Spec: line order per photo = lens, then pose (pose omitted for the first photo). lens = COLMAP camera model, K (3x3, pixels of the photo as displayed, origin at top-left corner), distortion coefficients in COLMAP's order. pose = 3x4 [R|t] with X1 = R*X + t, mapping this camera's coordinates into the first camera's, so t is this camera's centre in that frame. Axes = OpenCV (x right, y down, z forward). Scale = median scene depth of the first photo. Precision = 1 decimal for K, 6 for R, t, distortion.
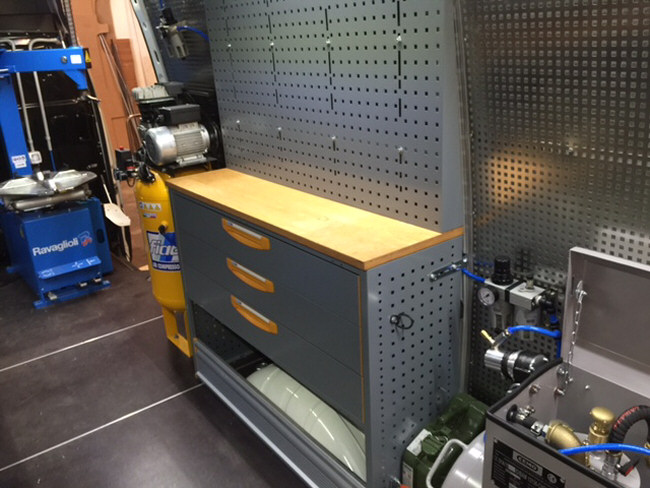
lens RADIAL K [[557.0, 0, 324.8], [0, 557.0, 246.0], [0, 0, 1]] dist [0.084311, -0.136869]
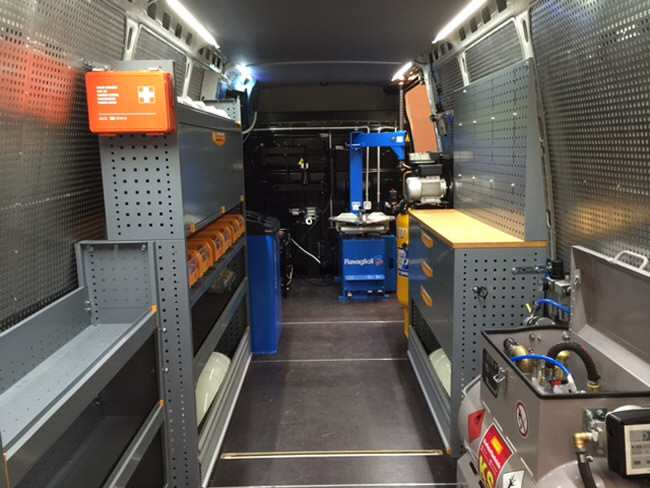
lens RADIAL K [[557.0, 0, 324.8], [0, 557.0, 246.0], [0, 0, 1]] dist [0.084311, -0.136869]
pose [[0.792991, 0.133900, -0.594336, 0.642728], [-0.229231, 0.969436, -0.087444, 0.228821], [0.564462, 0.205583, 0.799449, -0.447261]]
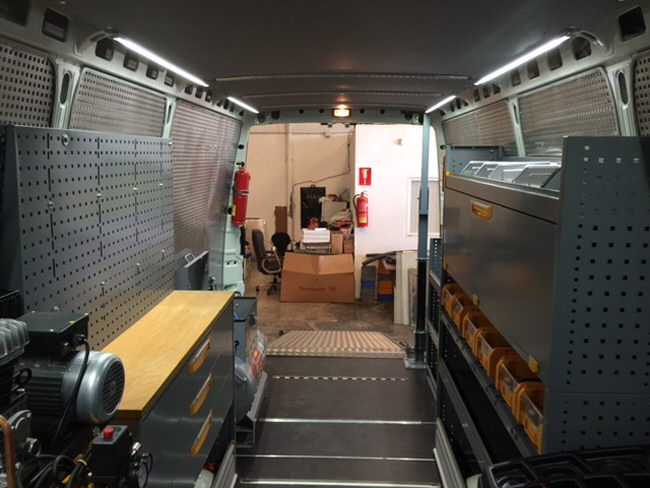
lens RADIAL K [[554.8, 0, 325.5], [0, 554.8, 242.7], [0, 0, 1]] dist [0.084997, -0.130789]
pose [[0.768436, 0.142417, -0.623878, 0.395239], [-0.261241, 0.959798, -0.102672, -0.024487], [0.584174, 0.241880, 0.774748, -0.159928]]
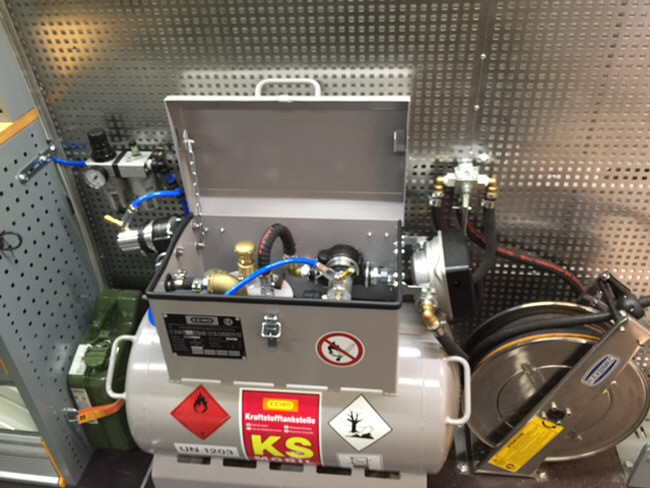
lens RADIAL K [[561.1, 0, 323.4], [0, 561.1, 237.6], [0, 0, 1]] dist [0.088179, -0.150231]
pose [[0.712620, -0.380232, 0.589573, -0.016626], [0.261469, 0.923786, 0.279737, 0.018226], [-0.651005, -0.045191, 0.757727, 0.076938]]
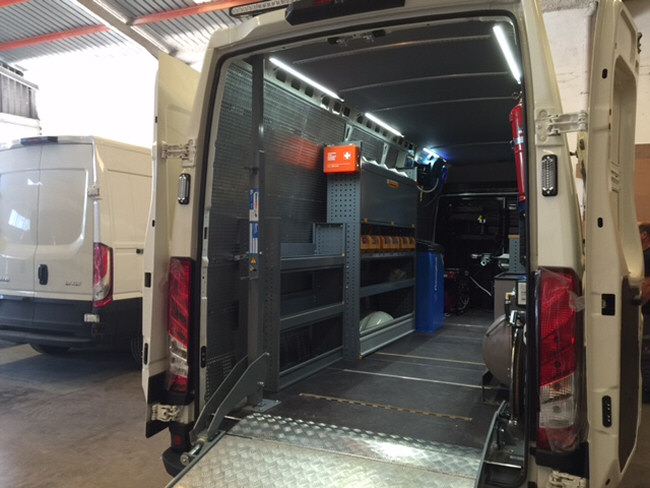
lens RADIAL K [[557.0, 0, 324.8], [0, 557.0, 246.0], [0, 0, 1]] dist [0.084311, -0.136869]
pose [[0.459586, 0.057543, -0.886267, 1.870521], [-0.342772, 0.932075, -0.117232, 0.632485], [0.819322, 0.357665, 0.448093, -0.881957]]
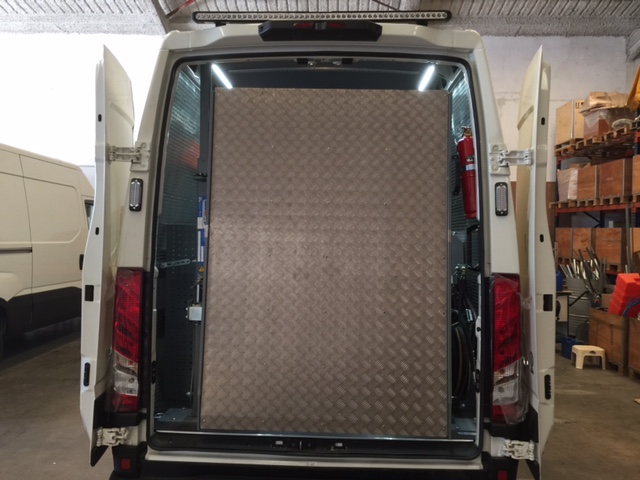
lens RADIAL K [[546.3, 0, 320.5], [0, 546.3, 238.7], [0, 0, 1]] dist [0.084997, -0.130789]
pose [[0.762749, 0.055337, -0.644323, 1.566008], [-0.272931, 0.930798, -0.243154, 0.777221], [0.586279, 0.361321, 0.725069, -1.331988]]
